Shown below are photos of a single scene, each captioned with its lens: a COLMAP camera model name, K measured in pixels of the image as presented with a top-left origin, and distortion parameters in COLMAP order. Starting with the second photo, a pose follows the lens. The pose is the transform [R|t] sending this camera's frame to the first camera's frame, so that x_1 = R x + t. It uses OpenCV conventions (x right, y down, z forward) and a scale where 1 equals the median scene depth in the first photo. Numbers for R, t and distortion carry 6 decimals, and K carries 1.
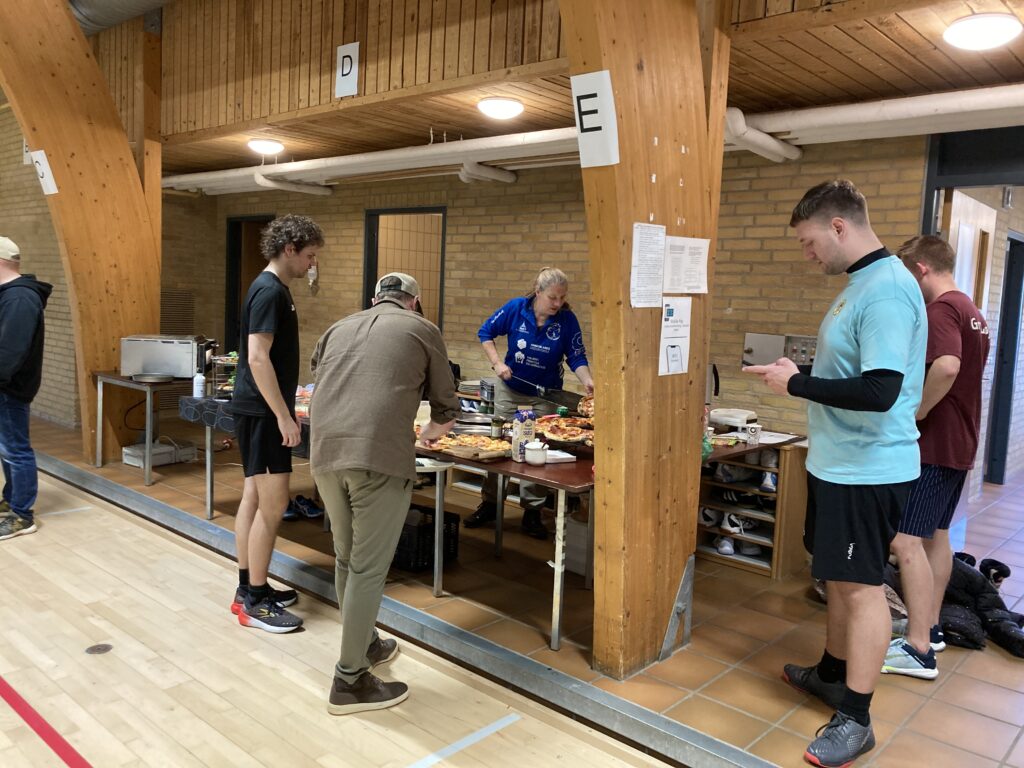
lens RADIAL K [[835.2, 0, 512.9], [0, 835.2, 384.4], [0, 0, 1]] dist [0.032892, -0.022728]
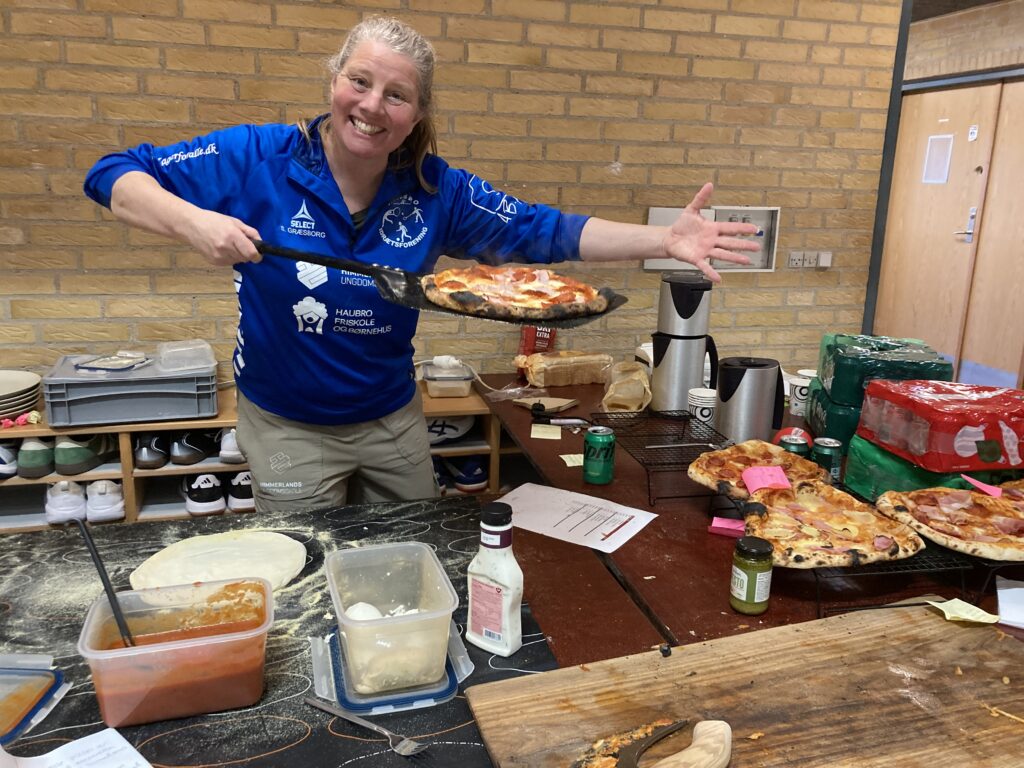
lens RADIAL K [[835.2, 0, 514.8], [0, 835.2, 379.8], [0, 0, 1]] dist [0.032892, -0.022728]
pose [[0.541013, -0.227812, 0.809572, -0.200165], [0.084054, 0.972441, 0.217472, -0.061565], [-0.836803, -0.049608, 0.545252, 0.593347]]
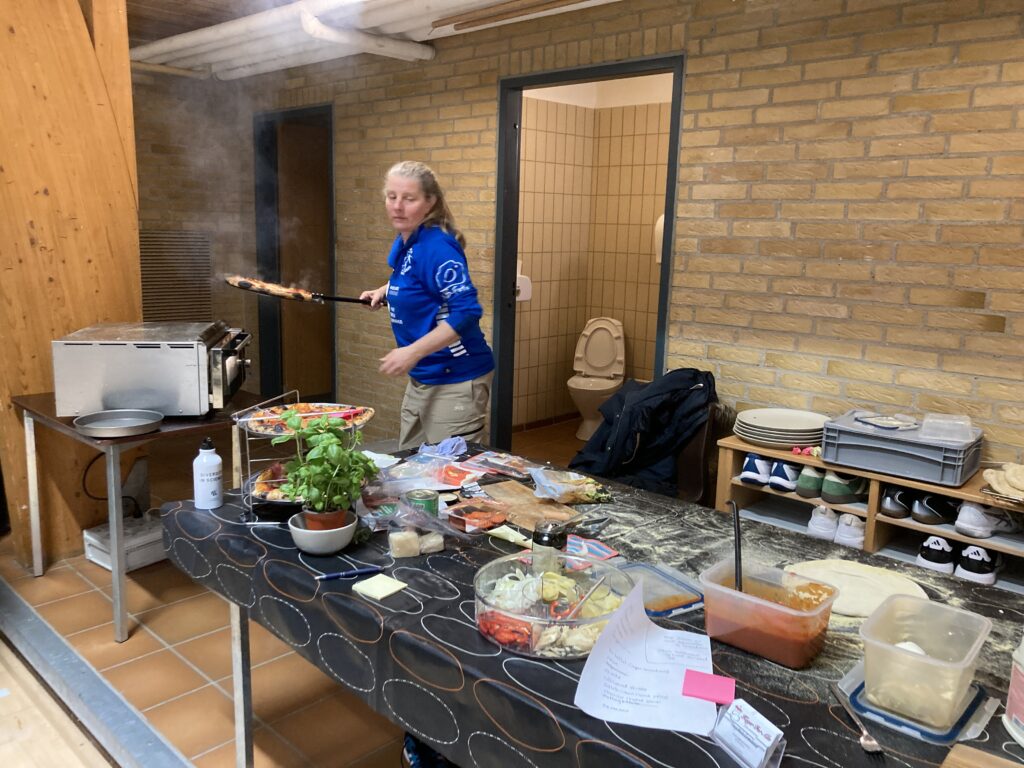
lens RADIAL K [[835.2, 0, 501.7], [0, 835.2, 380.1], [0, 0, 1]] dist [0.032892, -0.022728]
pose [[0.998582, -0.013294, -0.051541, -0.172024], [0.017260, 0.996860, 0.077276, -0.062331], [0.050352, -0.078056, 0.995677, 0.499739]]
